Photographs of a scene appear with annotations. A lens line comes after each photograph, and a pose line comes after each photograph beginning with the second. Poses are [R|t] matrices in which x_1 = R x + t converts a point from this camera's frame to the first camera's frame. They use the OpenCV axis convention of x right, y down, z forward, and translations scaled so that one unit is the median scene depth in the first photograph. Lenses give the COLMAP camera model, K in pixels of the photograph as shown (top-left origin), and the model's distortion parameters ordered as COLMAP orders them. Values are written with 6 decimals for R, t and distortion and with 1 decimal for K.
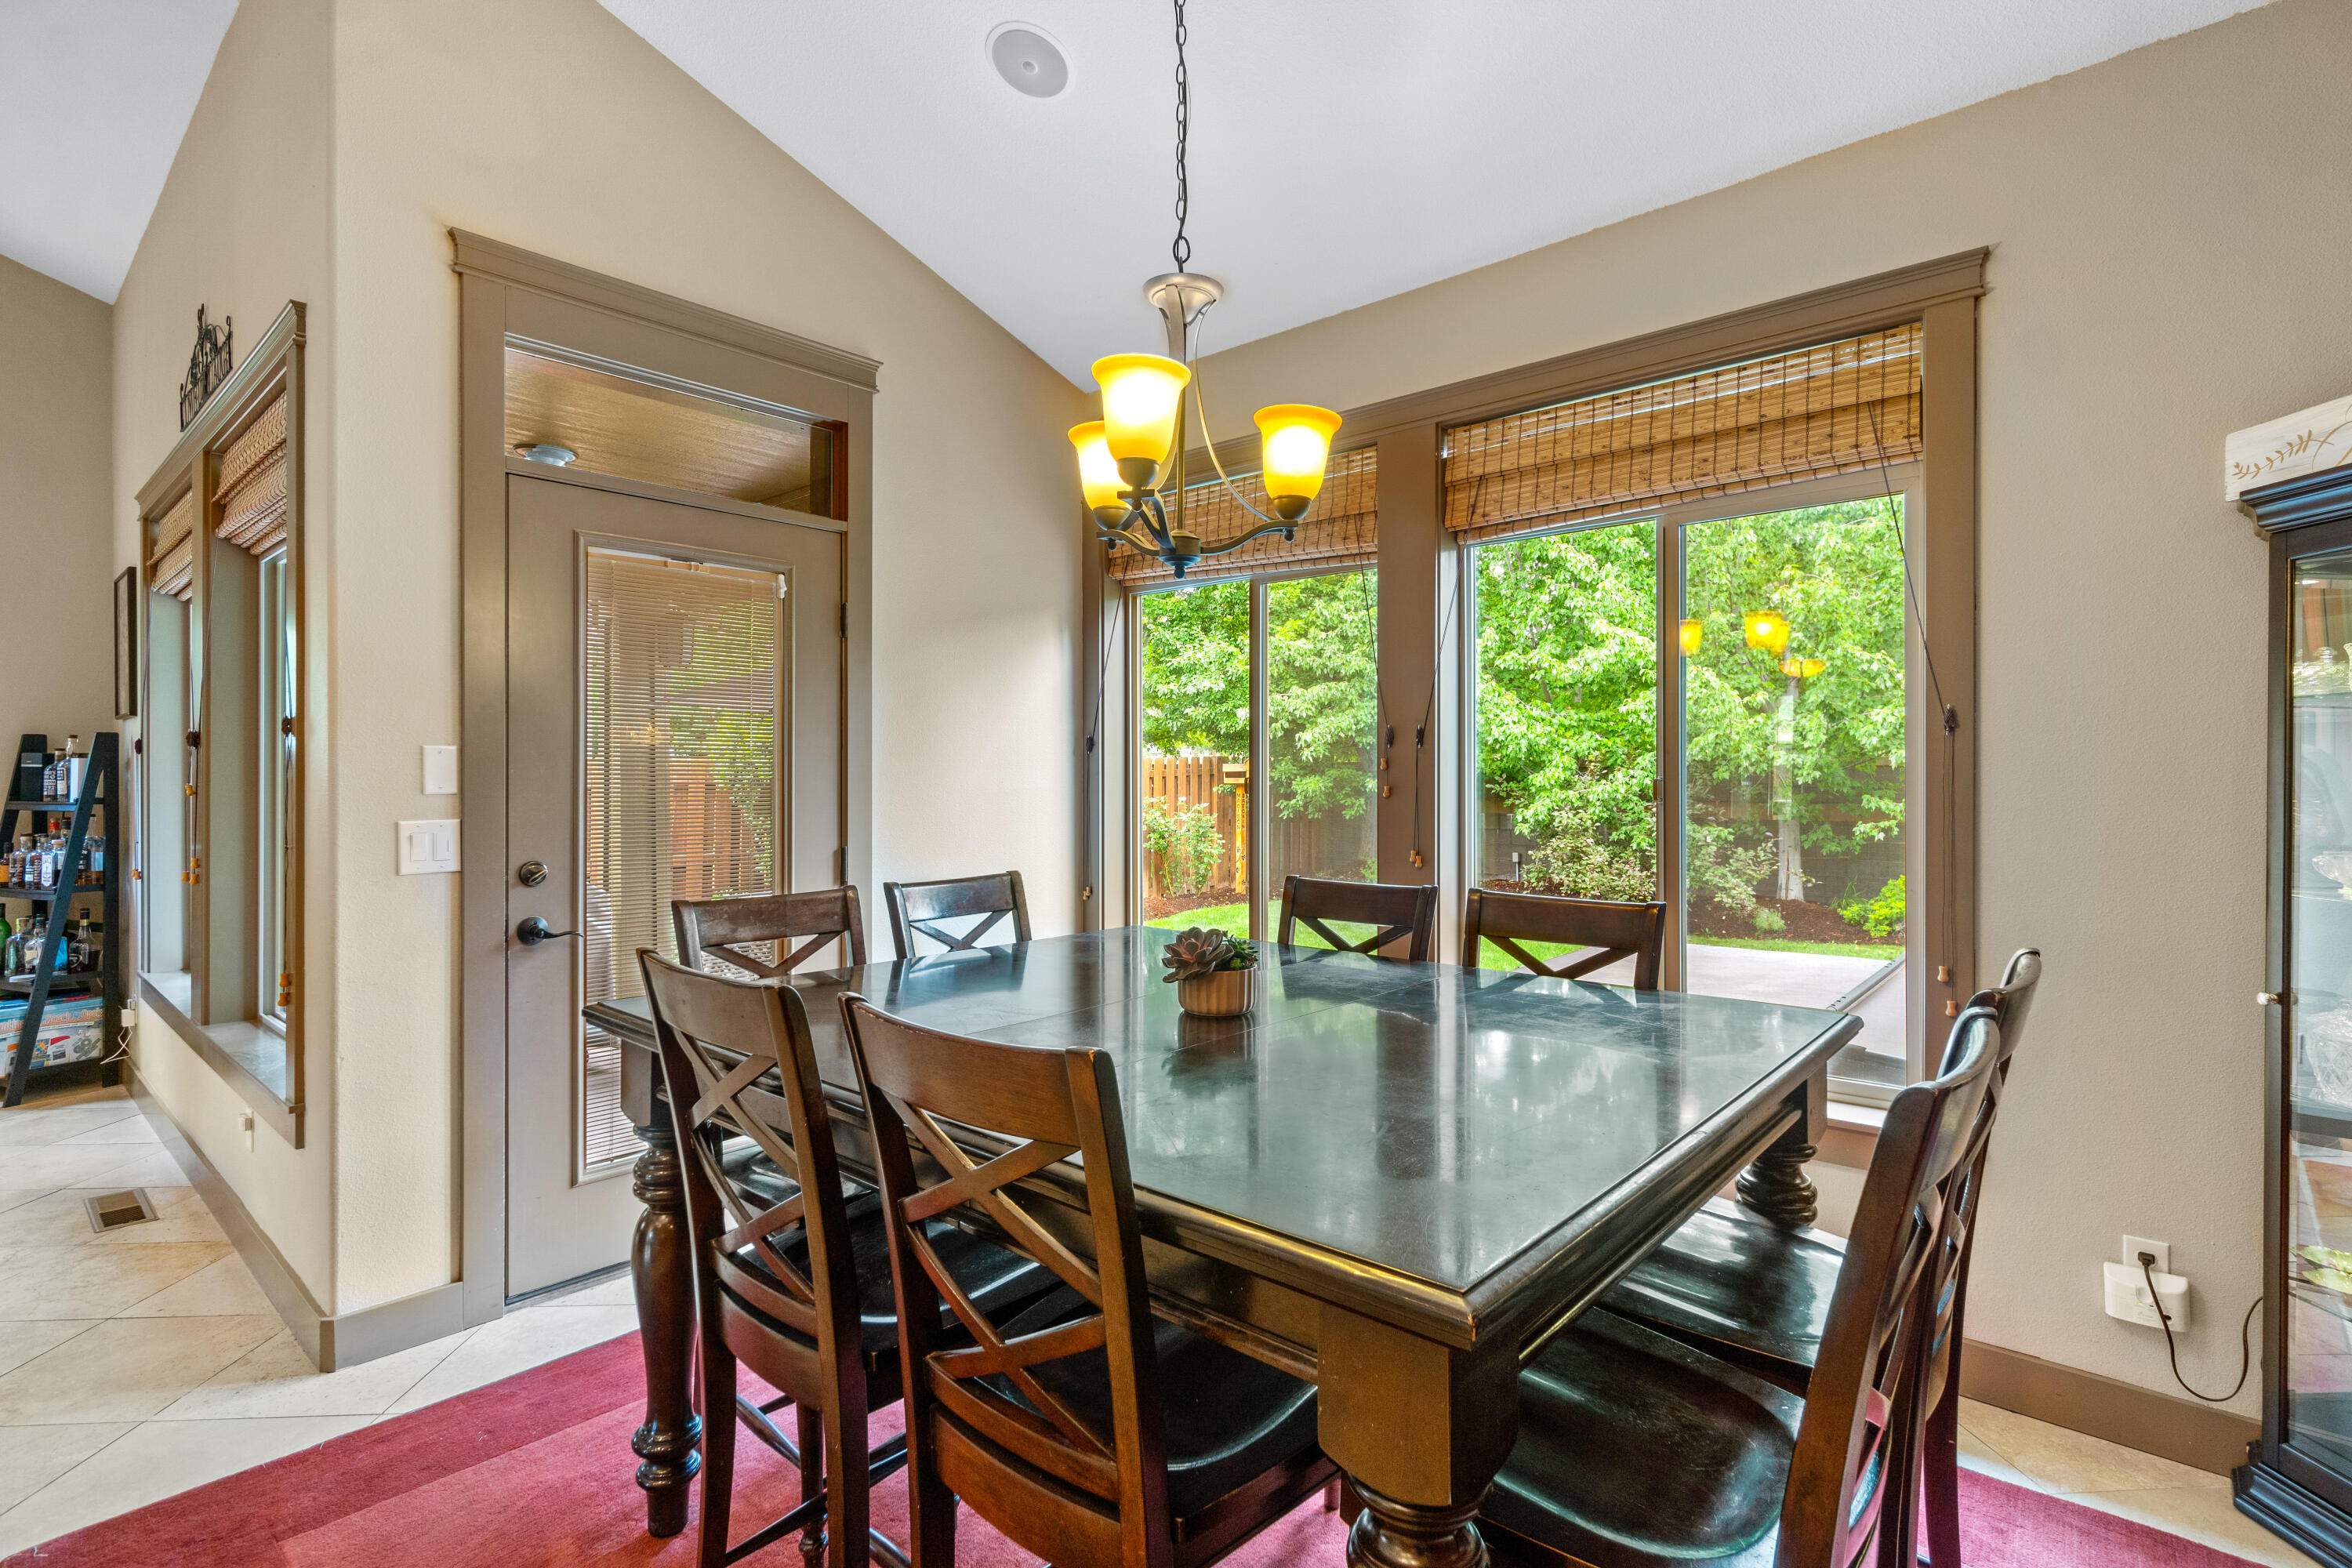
lens RADIAL K [[1127.8, 0, 1173.7], [0, 1127.8, 775.7], [0, 0, 1]] dist [-0.004964, 0.000227]
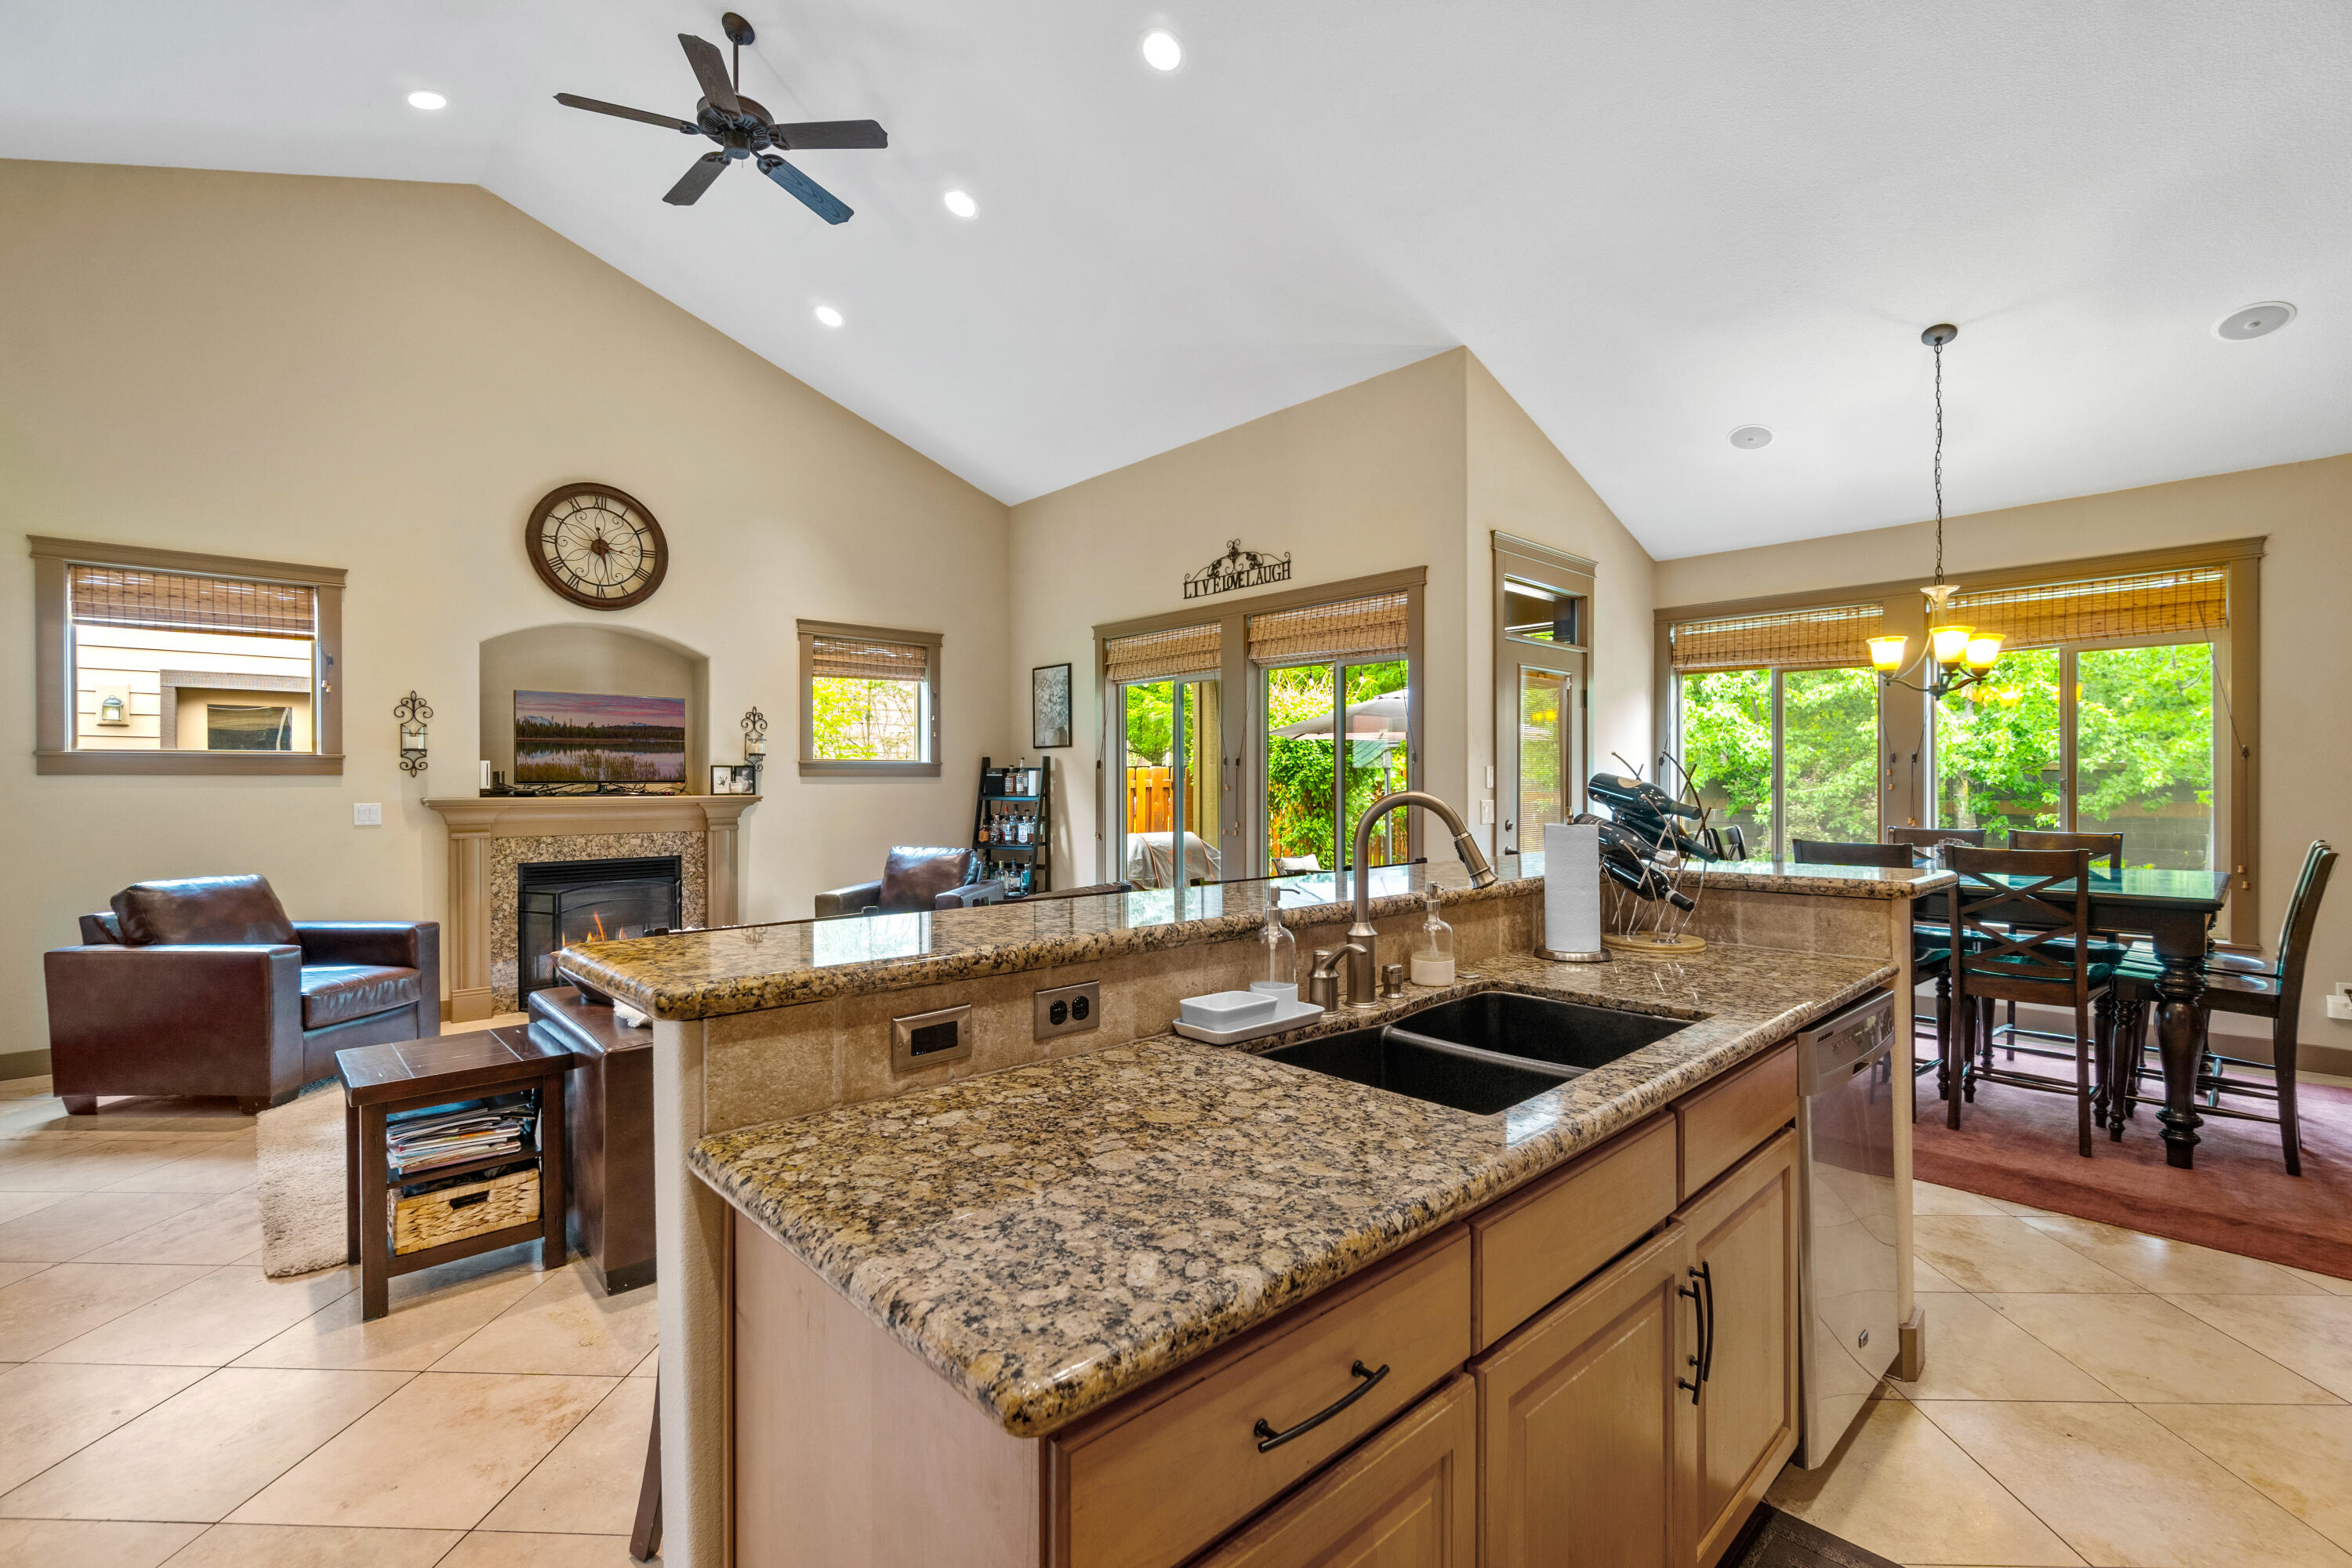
lens RADIAL K [[1017.3, 0, 1182.6], [0, 1017.3, 782.5], [0, 0, 1]] dist [-0.003795, 0.000676]
pose [[0.996026, -0.002278, -0.089036, -0.604049], [0.002540, 0.999993, 0.002831, -0.000944], [0.089029, -0.003046, 0.996024, -0.580586]]
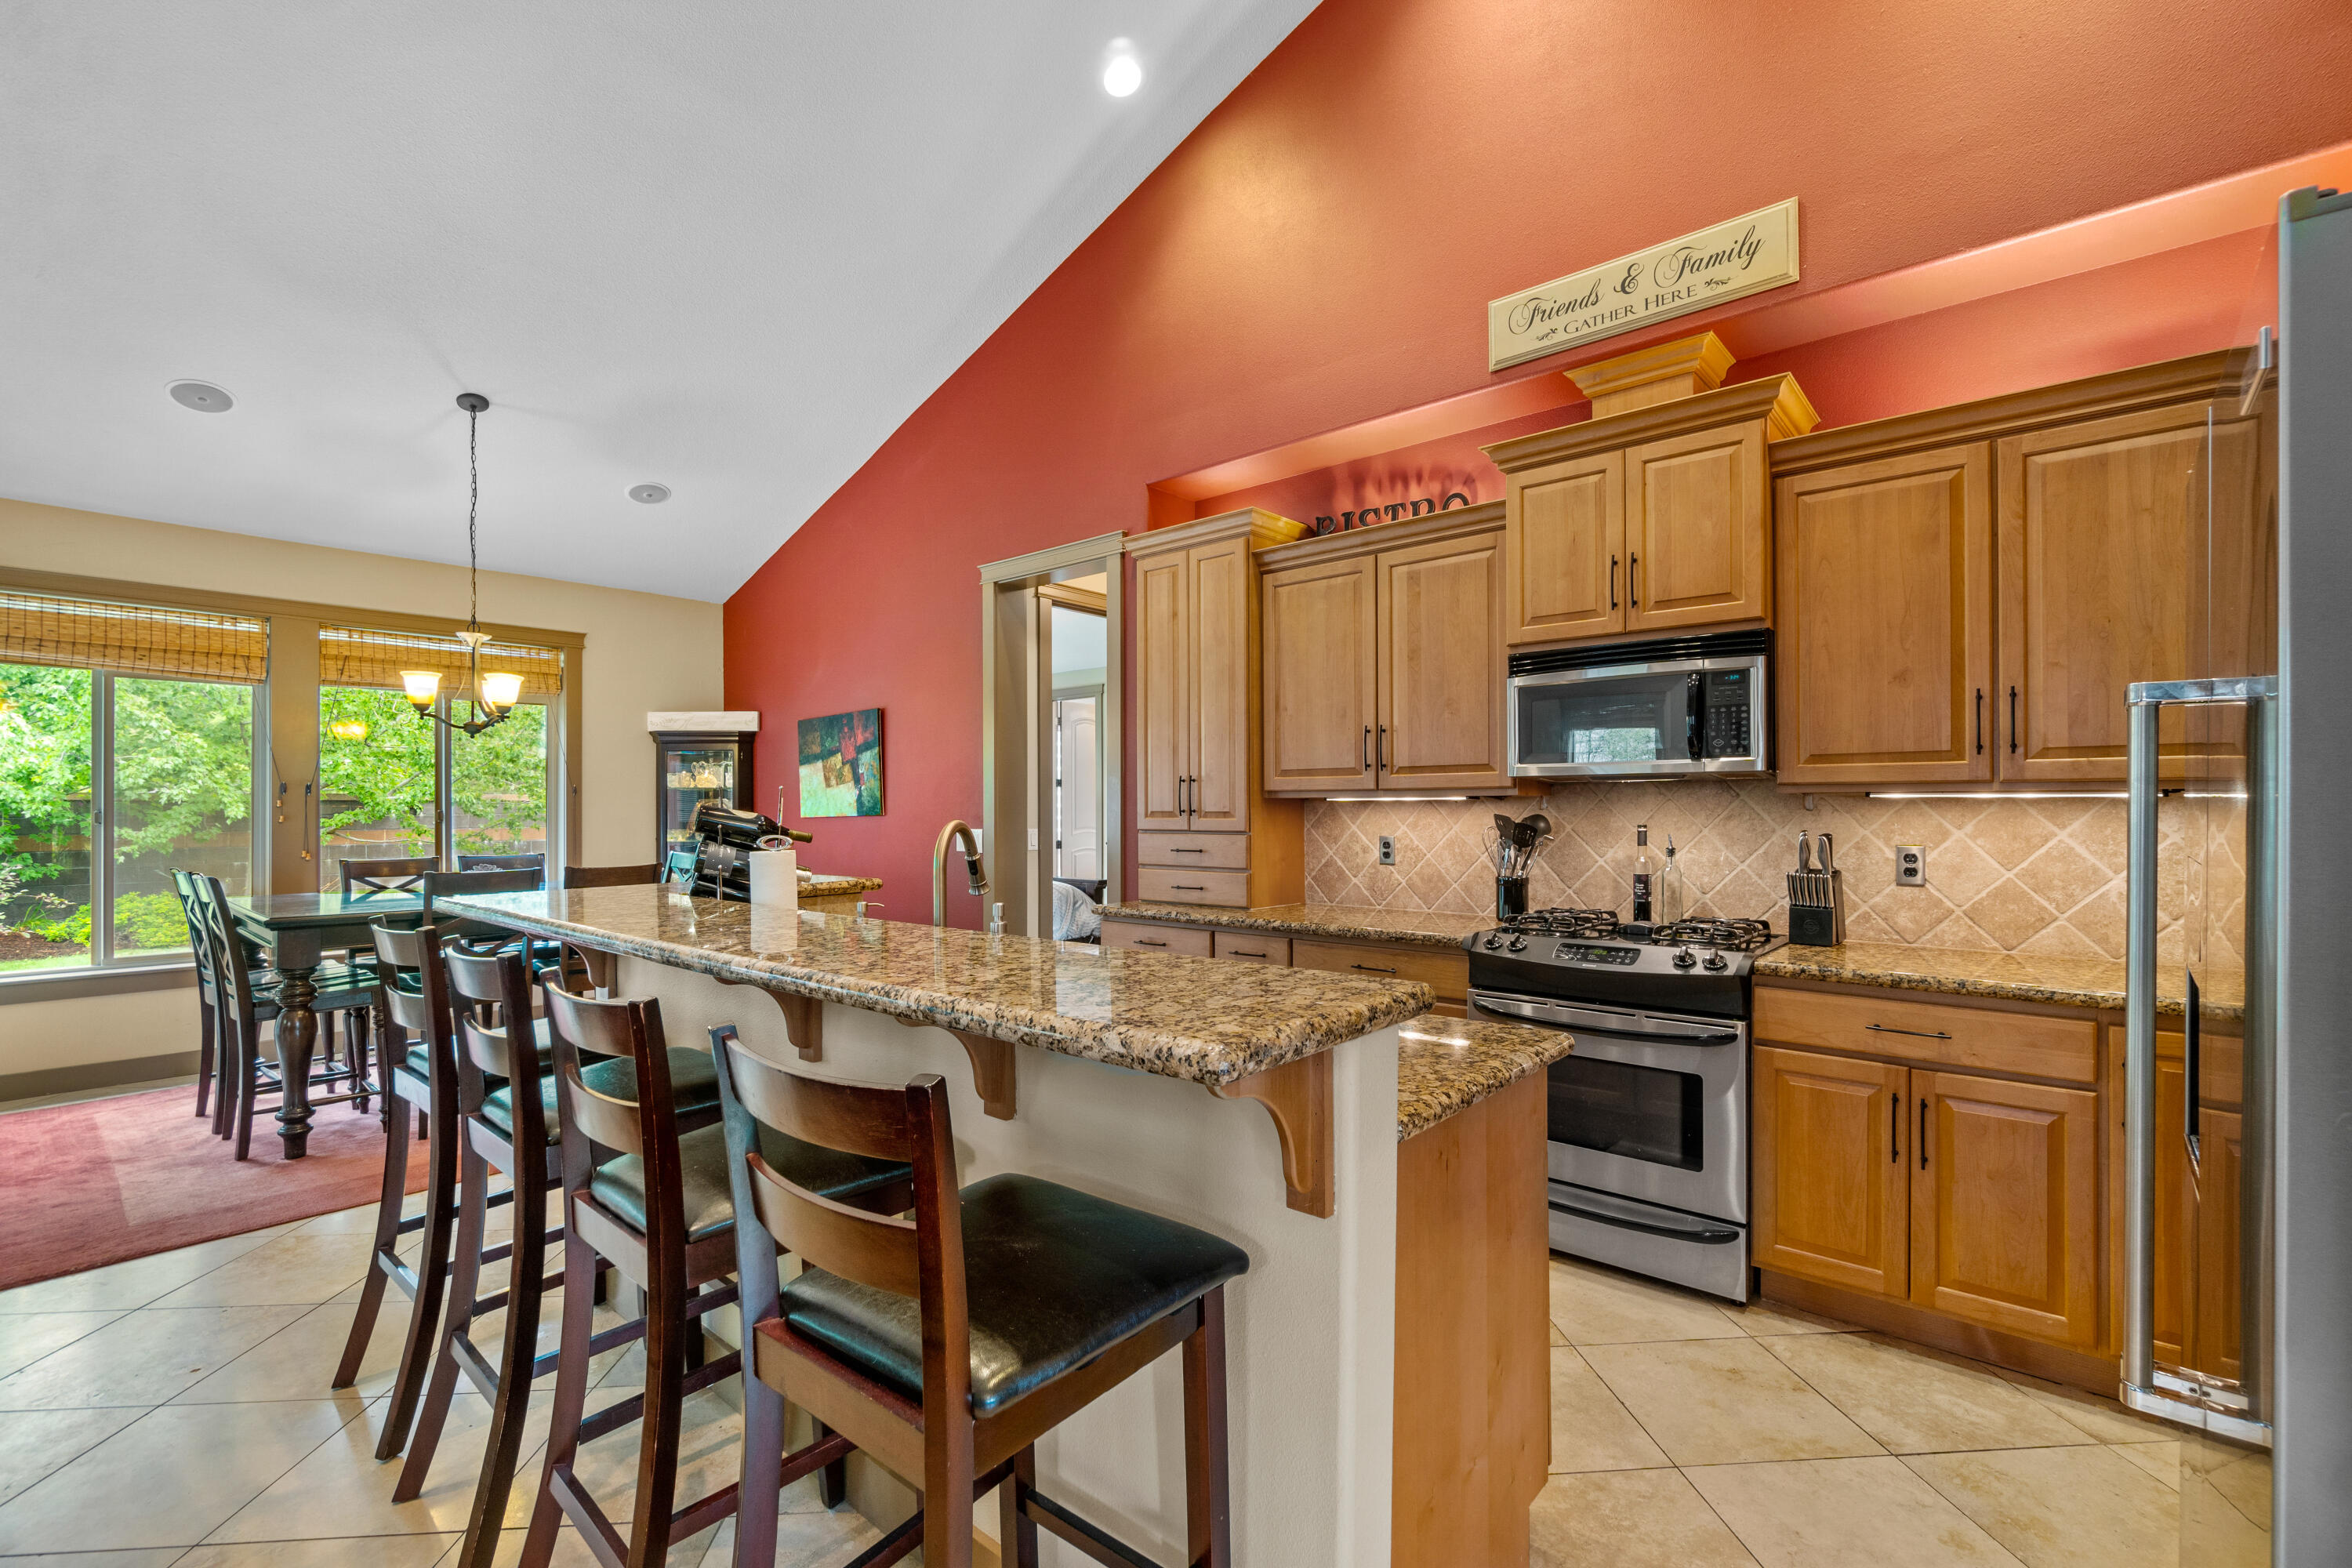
lens RADIAL K [[1026.3, 0, 1172.1], [0, 1026.3, 809.0], [0, 0, 1]] dist [-0.002269, -0.000216]
pose [[0.002429, 0.000060, 0.999997, -1.019912], [0.000056, 1.000000, -0.000060, -0.000170], [-0.999997, 0.000056, 0.002429, -0.292985]]
